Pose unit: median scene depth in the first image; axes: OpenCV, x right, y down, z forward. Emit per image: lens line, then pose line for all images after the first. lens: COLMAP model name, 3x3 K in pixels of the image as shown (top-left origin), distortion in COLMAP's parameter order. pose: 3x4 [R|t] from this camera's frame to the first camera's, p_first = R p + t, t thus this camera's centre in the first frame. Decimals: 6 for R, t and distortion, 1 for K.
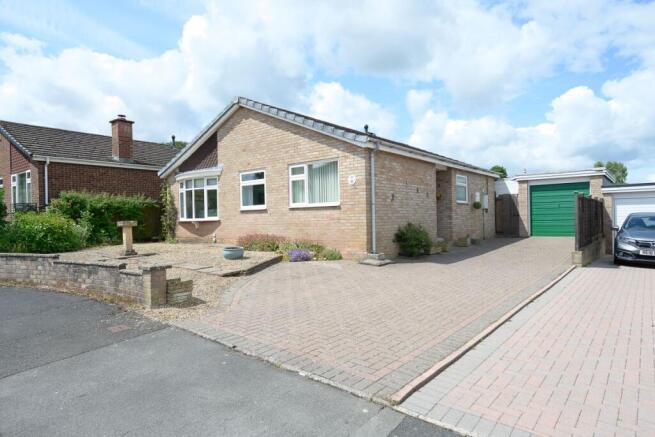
lens RADIAL K [[394.7, 0, 328.2], [0, 394.7, 219.3], [0, 0, 1]] dist [-0.000008, 0.001979]
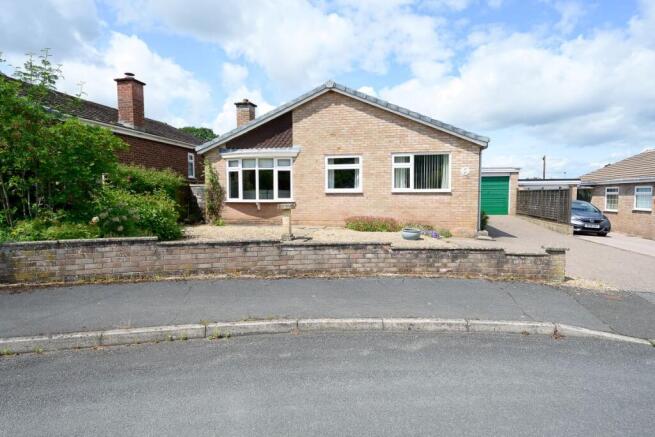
lens RADIAL K [[367.2, 0, 327.7], [0, 367.2, 217.6], [0, 0, 1]] dist [-0.002103, -0.000888]
pose [[0.893564, -0.010463, 0.448813, -0.725074], [-0.014532, 0.998530, 0.052210, -0.008872], [-0.448700, -0.053175, 0.892099, 0.150796]]
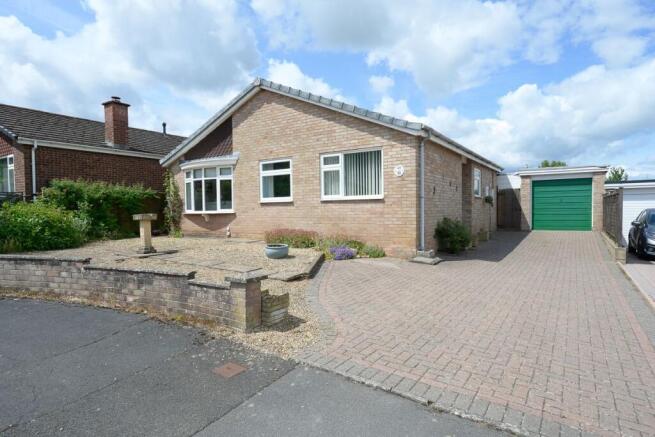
lens RADIAL K [[373.9, 0, 326.7], [0, 373.9, 219.6], [0, 0, 1]] dist [0.000186, -0.000474]
pose [[0.995964, 0.005002, 0.089619, -0.162614], [-0.007096, 0.999709, 0.023057, -0.004428], [-0.089477, -0.023600, 0.995709, 0.124795]]
